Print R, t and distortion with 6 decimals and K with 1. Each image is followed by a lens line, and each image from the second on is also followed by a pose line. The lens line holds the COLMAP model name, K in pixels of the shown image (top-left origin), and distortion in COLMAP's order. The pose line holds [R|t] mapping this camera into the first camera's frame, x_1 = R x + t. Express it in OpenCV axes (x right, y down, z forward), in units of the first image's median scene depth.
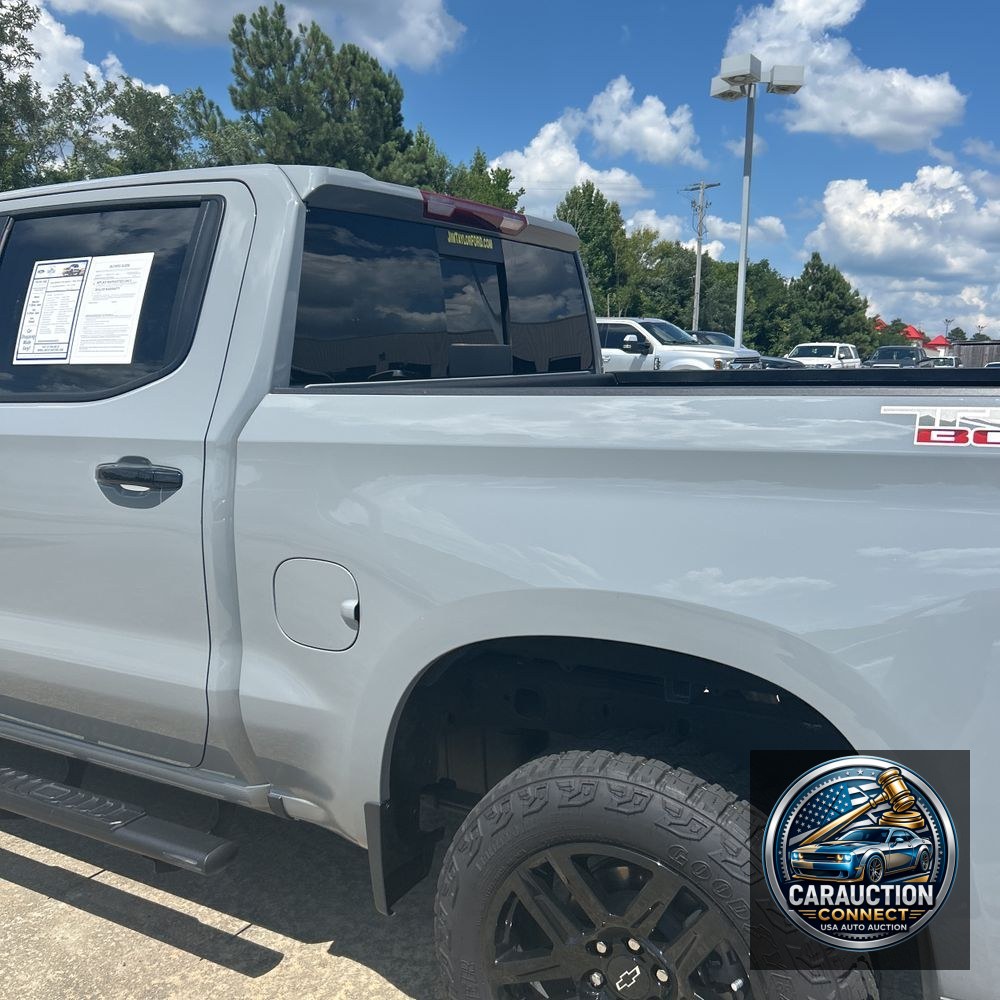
lens RADIAL K [[1051.0, 0, 504.4], [0, 1051.0, 532.6], [0, 0, 1]] dist [0.034150, -0.045511]
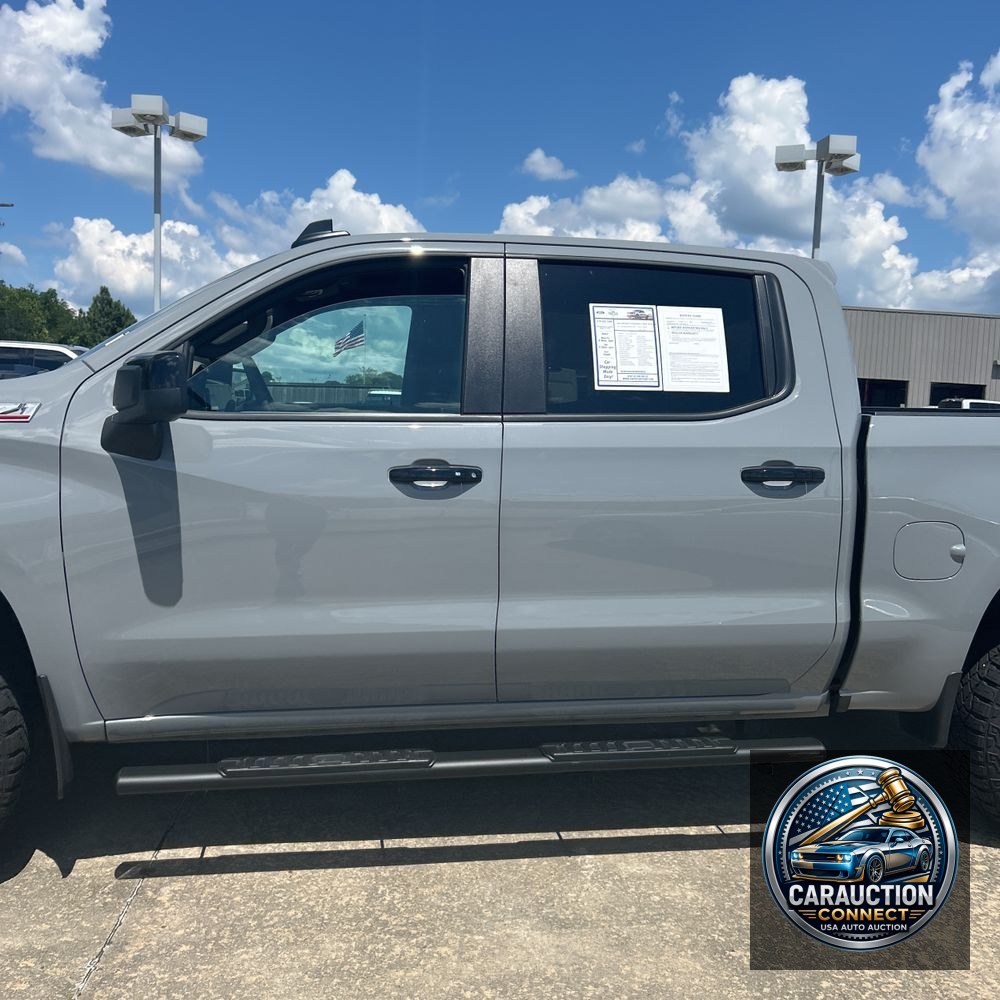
lens RADIAL K [[1051.0, 0, 504.4], [0, 1051.0, 532.6], [0, 0, 1]] dist [0.034150, -0.045511]
pose [[0.749595, -0.063596, 0.658835, -1.349410], [0.085263, 0.996358, -0.000833, -0.007764], [-0.656383, 0.056799, 0.752287, 0.194356]]
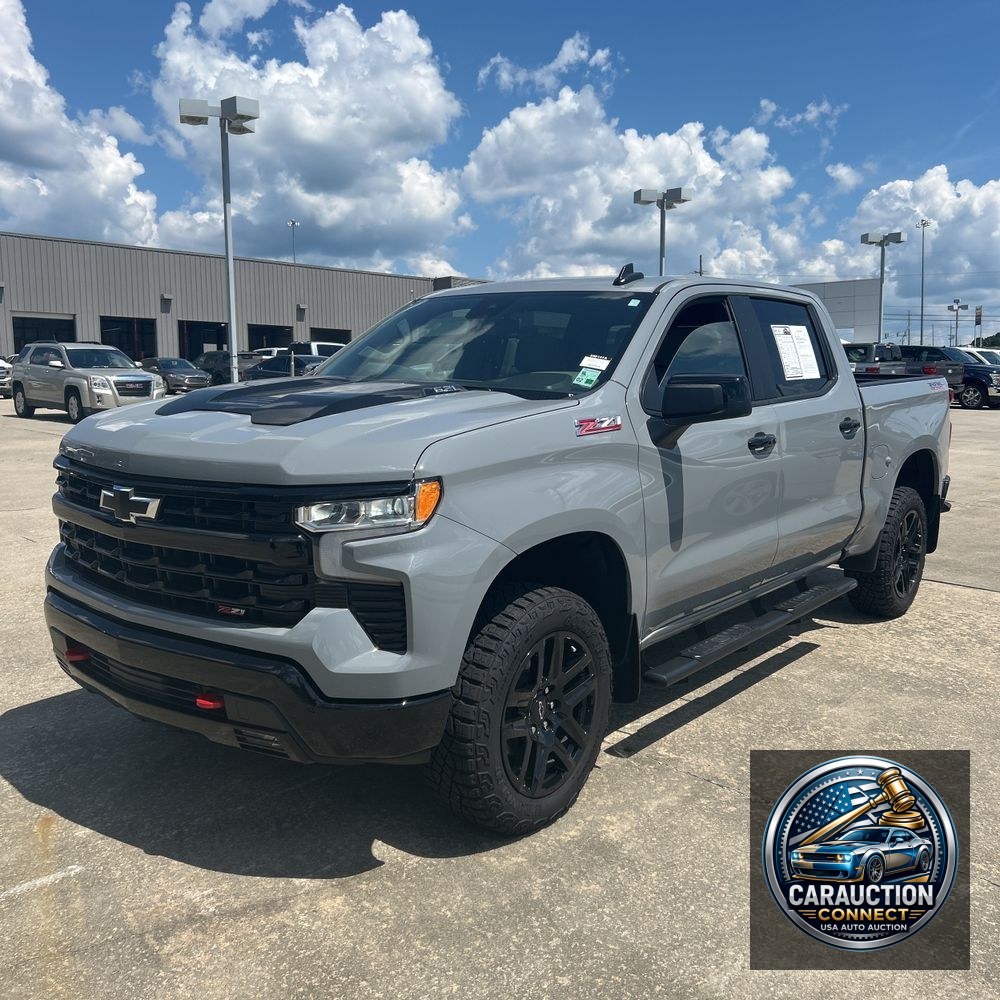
lens RADIAL K [[1070.6, 0, 500.3], [0, 1070.6, 542.1], [0, 0, 1]] dist [0.050277, -0.057721]
pose [[0.109858, -0.180024, 0.977508, -2.486088], [0.164781, 0.973151, 0.160702, -0.275435], [-0.980193, 0.143420, 0.136572, 1.300765]]
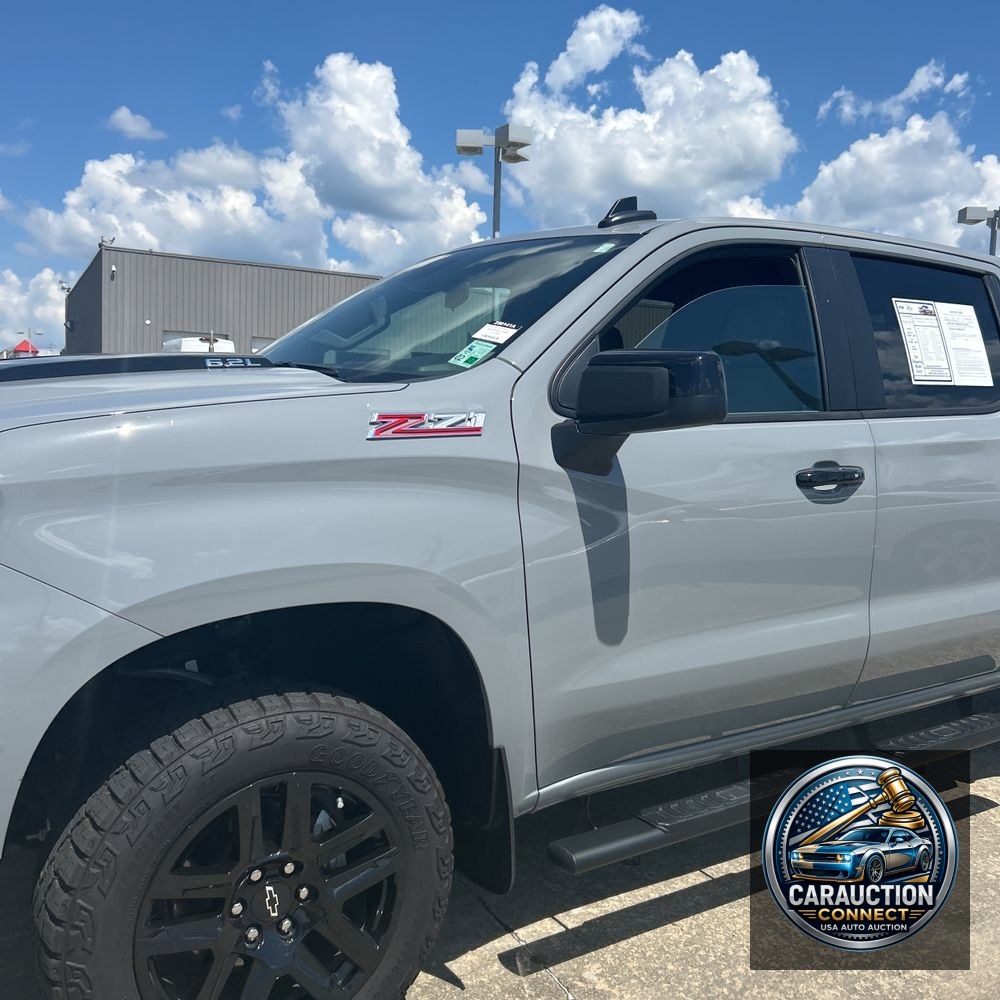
lens RADIAL K [[1045.4, 0, 493.8], [0, 1045.4, 514.0], [0, 0, 1]] dist [0.030456, -0.035027]
pose [[0.426978, -0.103495, 0.898320, -1.765490], [0.129781, 0.990158, 0.052389, -0.141114], [-0.894900, 0.094216, 0.436207, 0.937407]]
